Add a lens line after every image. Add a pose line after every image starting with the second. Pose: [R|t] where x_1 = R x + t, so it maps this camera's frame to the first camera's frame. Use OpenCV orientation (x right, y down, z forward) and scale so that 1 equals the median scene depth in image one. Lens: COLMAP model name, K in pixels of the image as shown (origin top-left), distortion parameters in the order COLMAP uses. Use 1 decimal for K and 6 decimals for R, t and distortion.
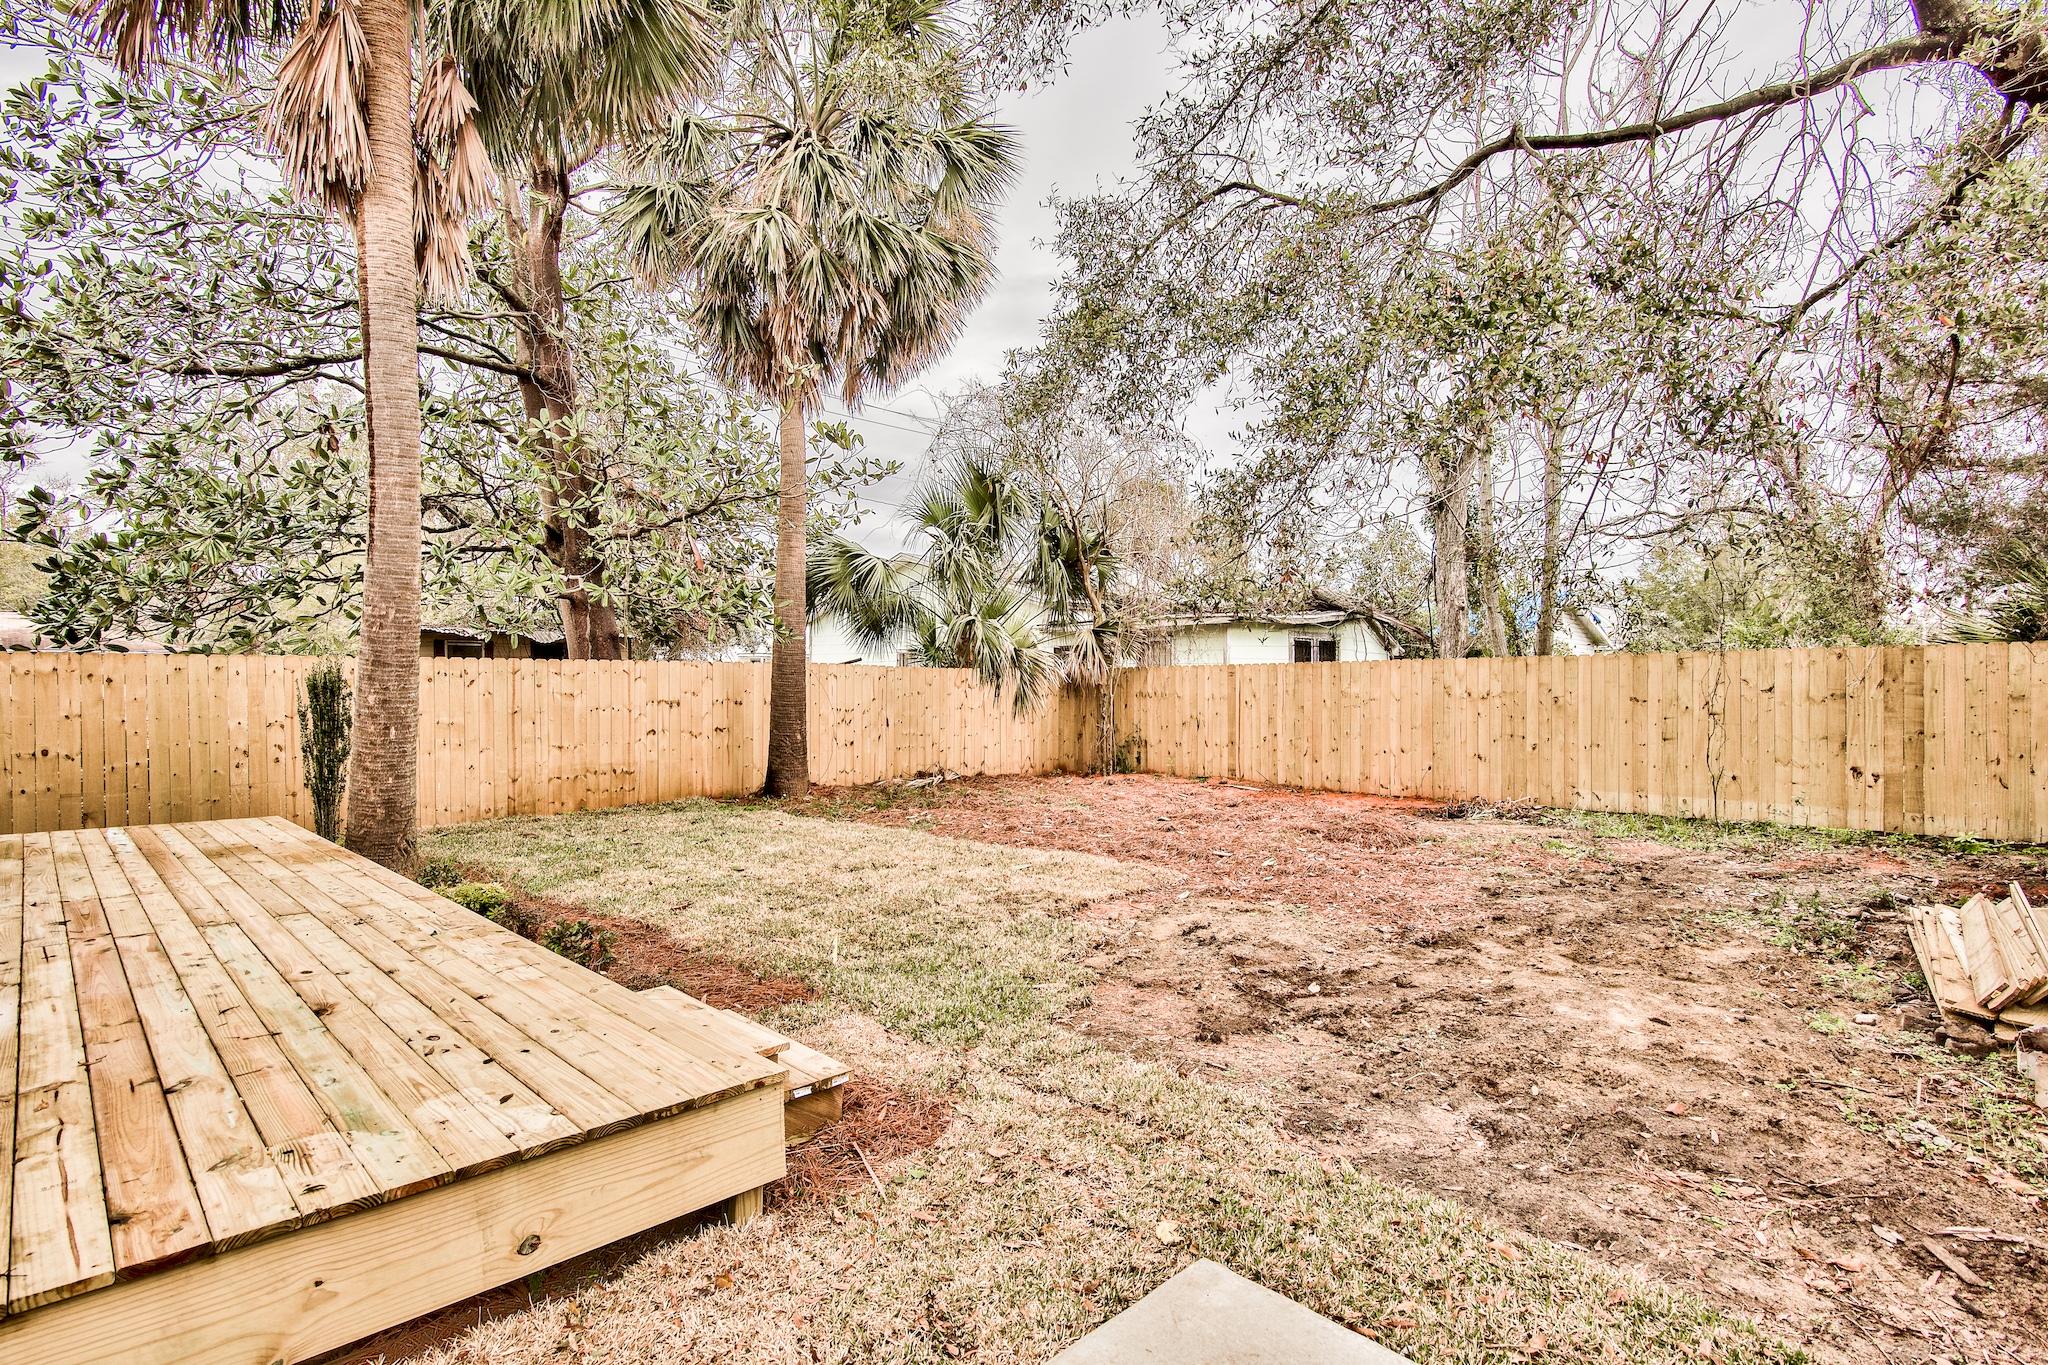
lens RADIAL K [[1013.7, 0, 1008.1], [0, 1013.7, 700.5], [0, 0, 1]] dist [-0.001296, -0.001490]
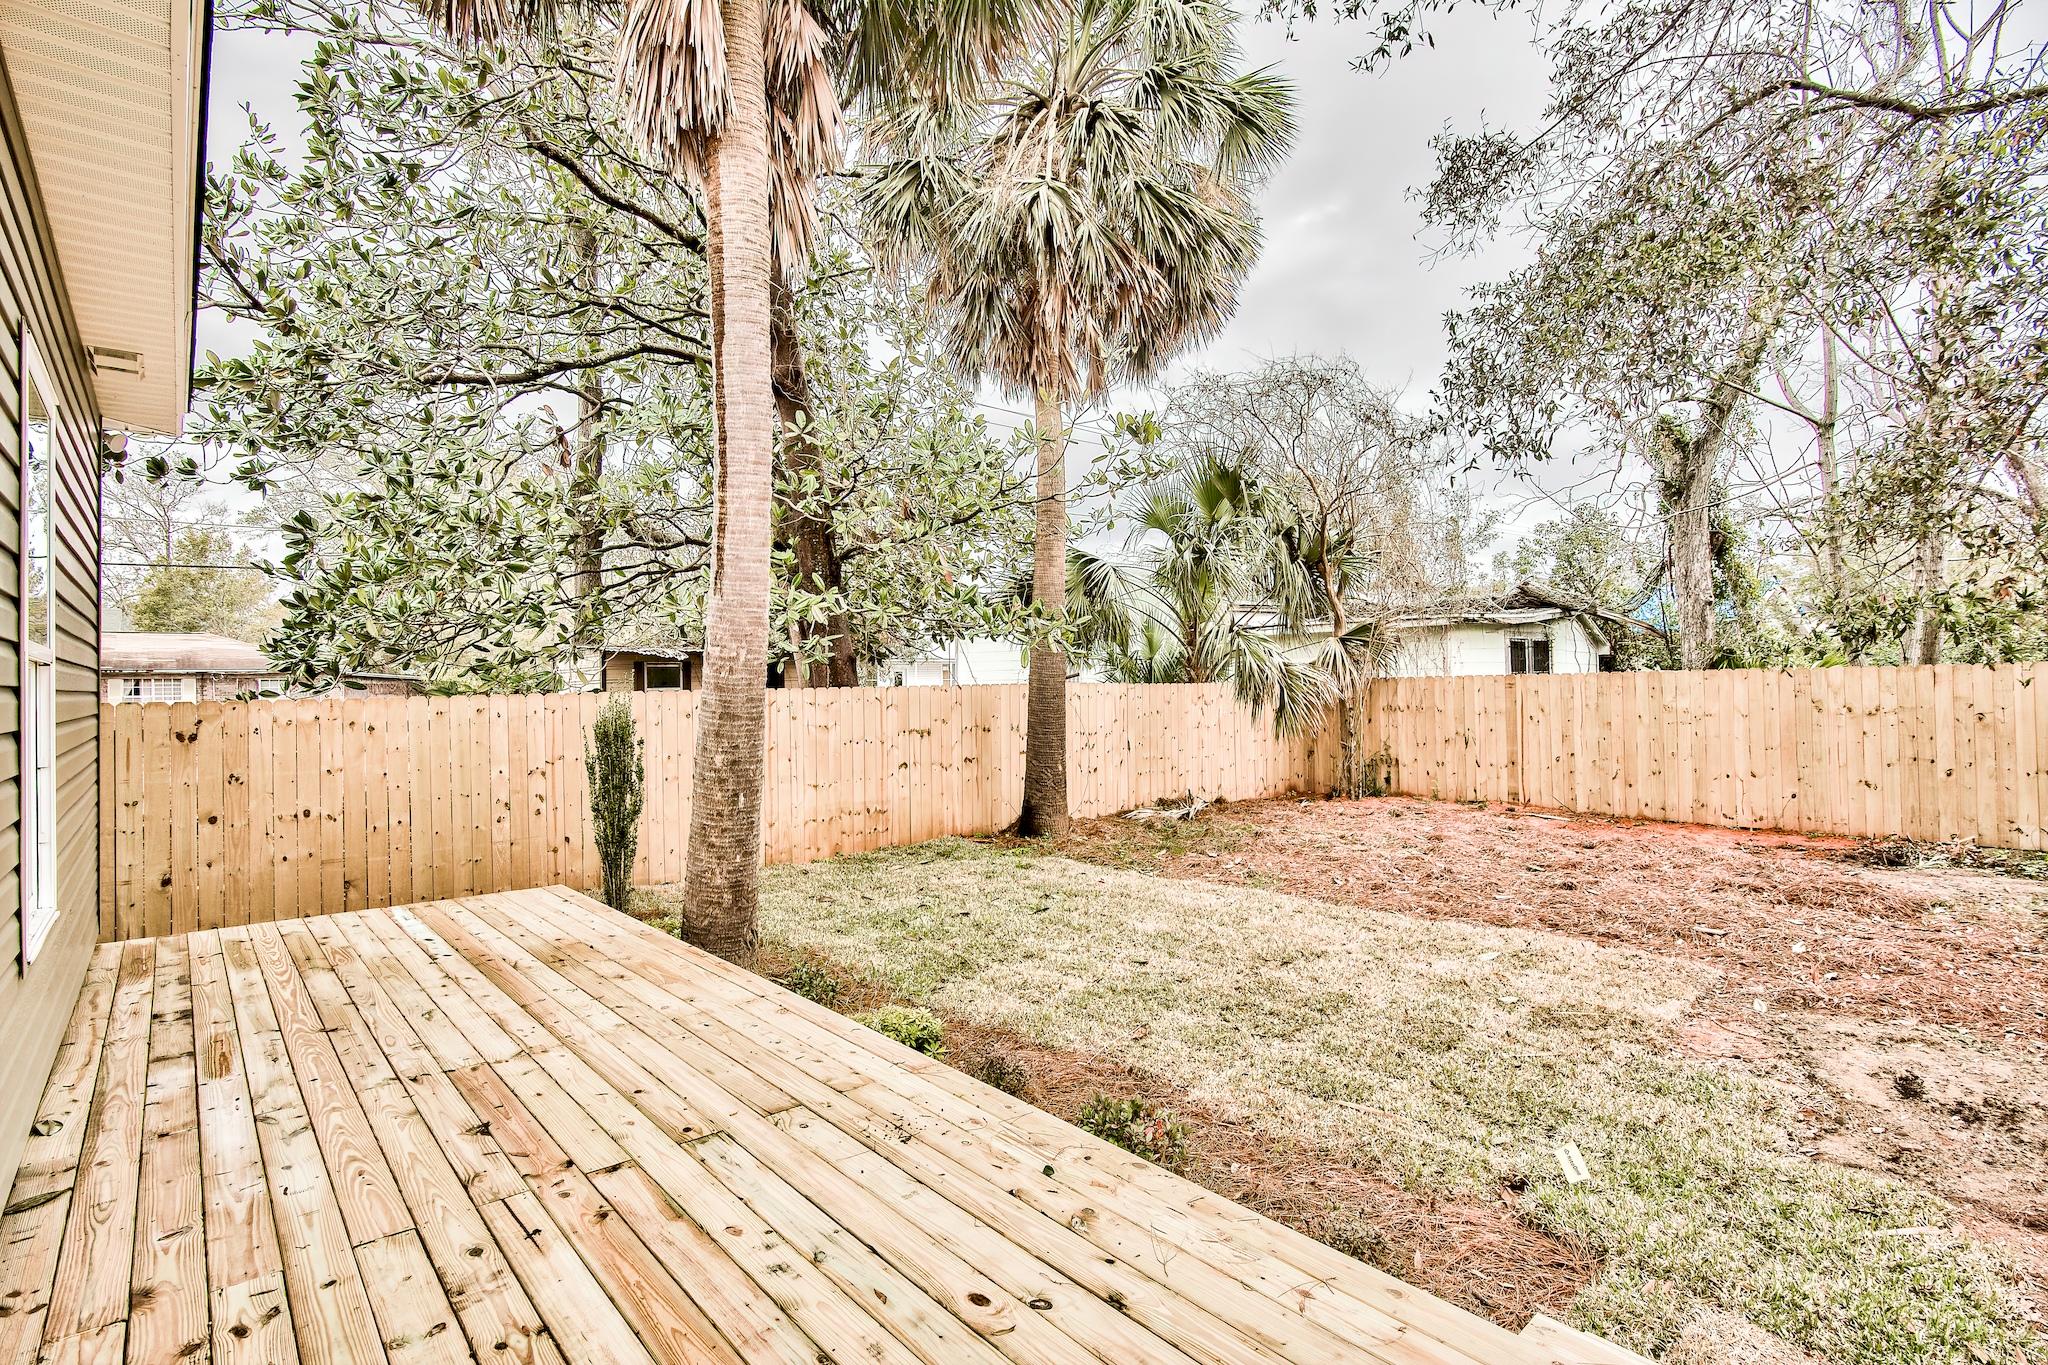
lens RADIAL K [[1013.7, 0, 1026.4], [0, 1013.7, 675.4], [0, 0, 1]] dist [-0.001296, -0.001490]
pose [[0.996921, -0.017082, -0.076525, -0.195805], [0.015192, 0.999567, -0.025216, -0.027764], [0.076923, 0.023976, 0.996749, 0.125873]]
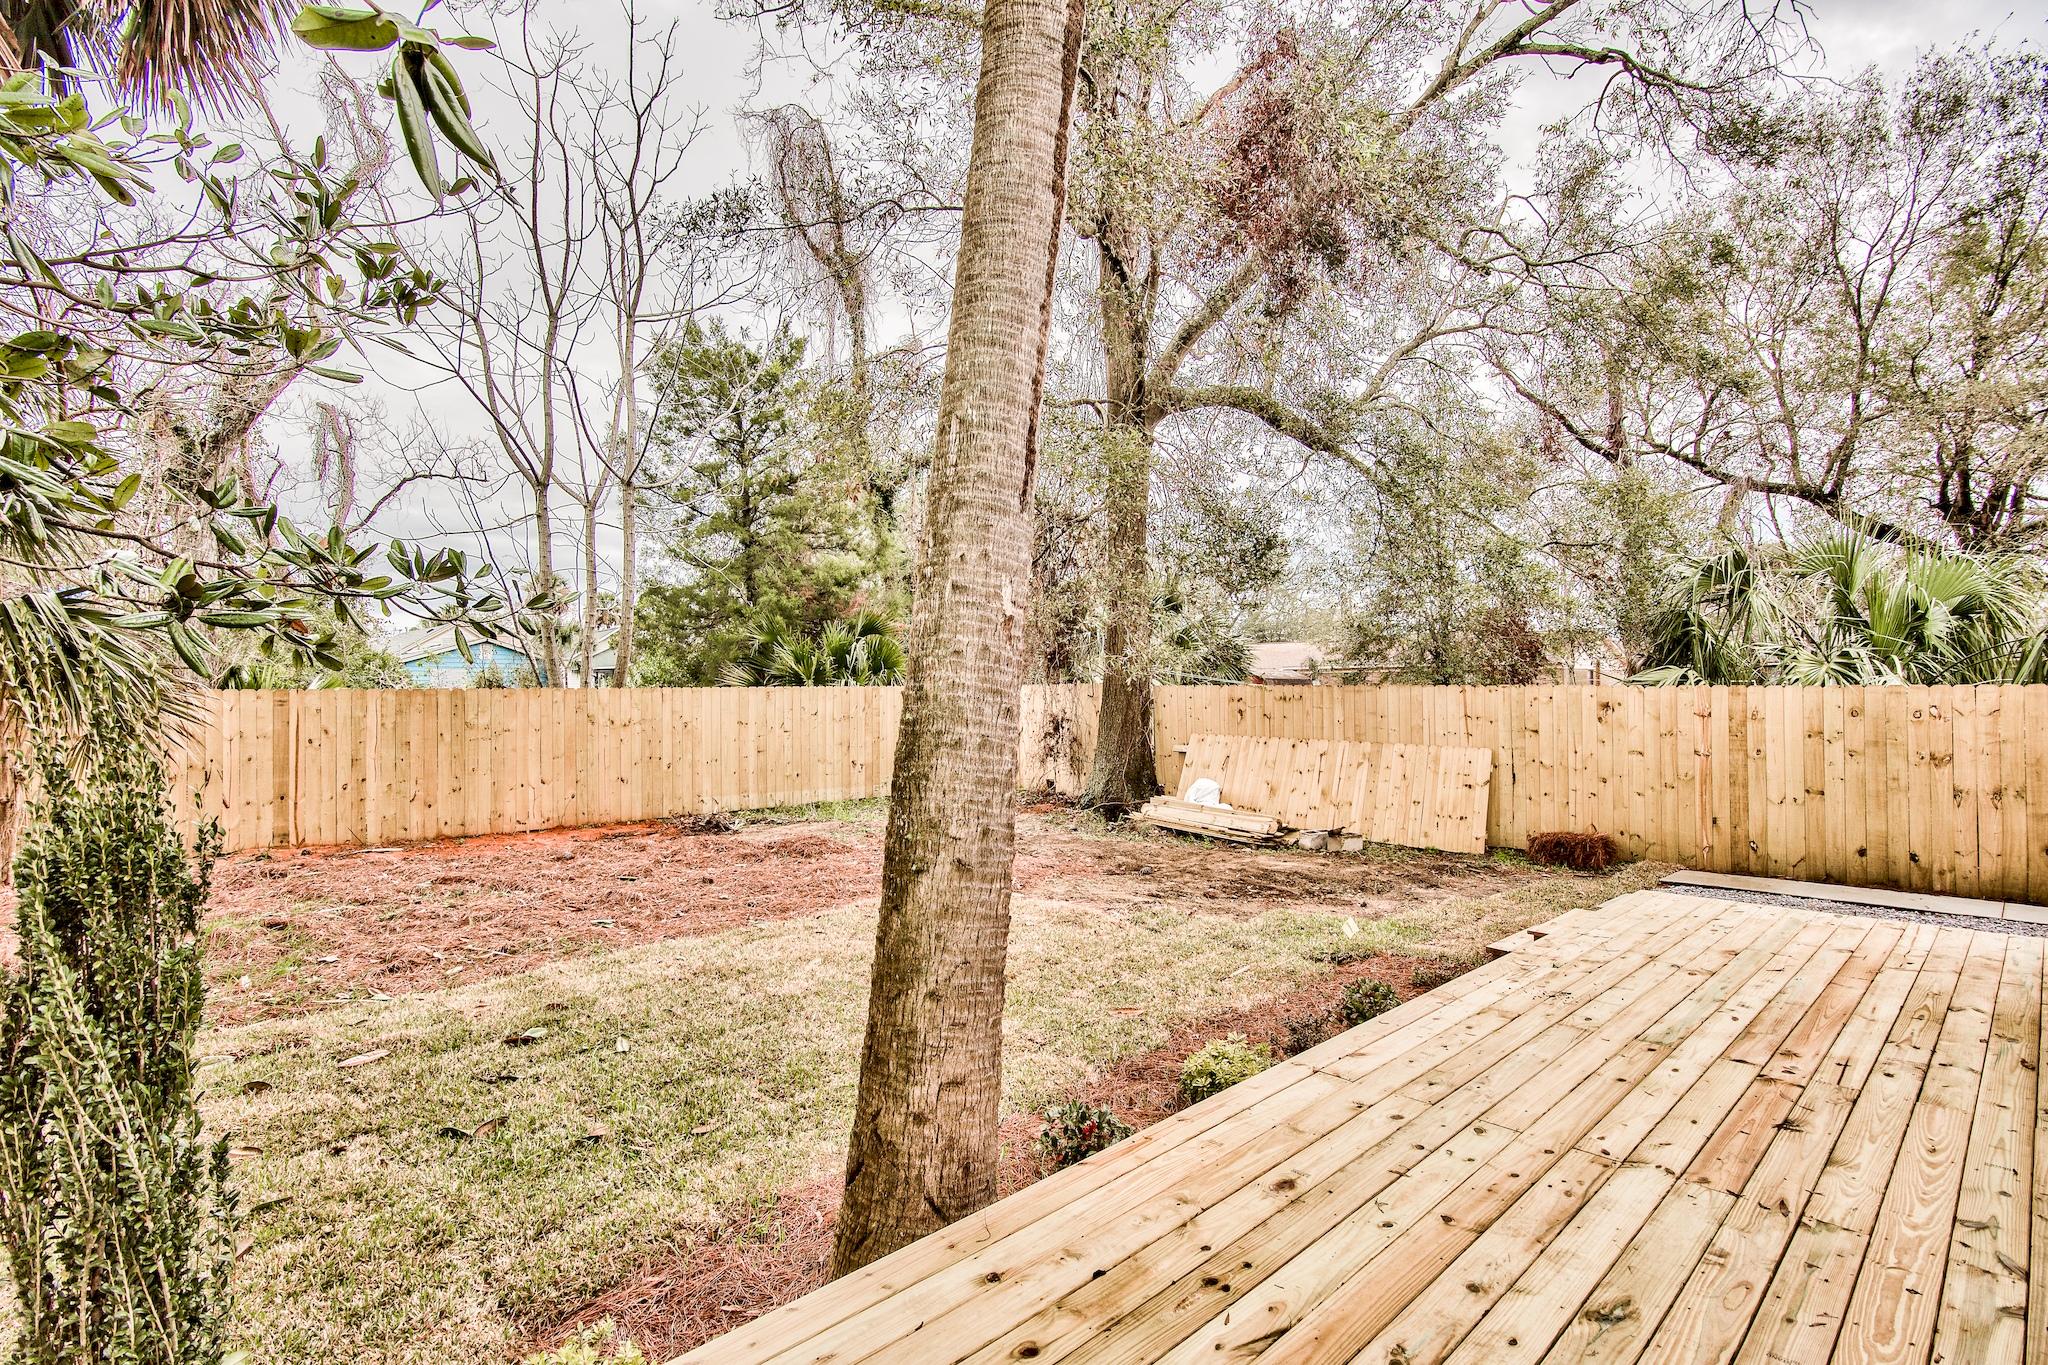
lens RADIAL K [[1013.7, 0, 1016.2], [0, 1013.7, 683.7], [0, 0, 1]] dist [-0.001296, -0.001490]
pose [[0.003083, 0.009242, 0.999953, -0.727776], [0.016744, 0.999817, -0.009292, -0.034864], [-0.999855, 0.016772, 0.002928, 0.688839]]
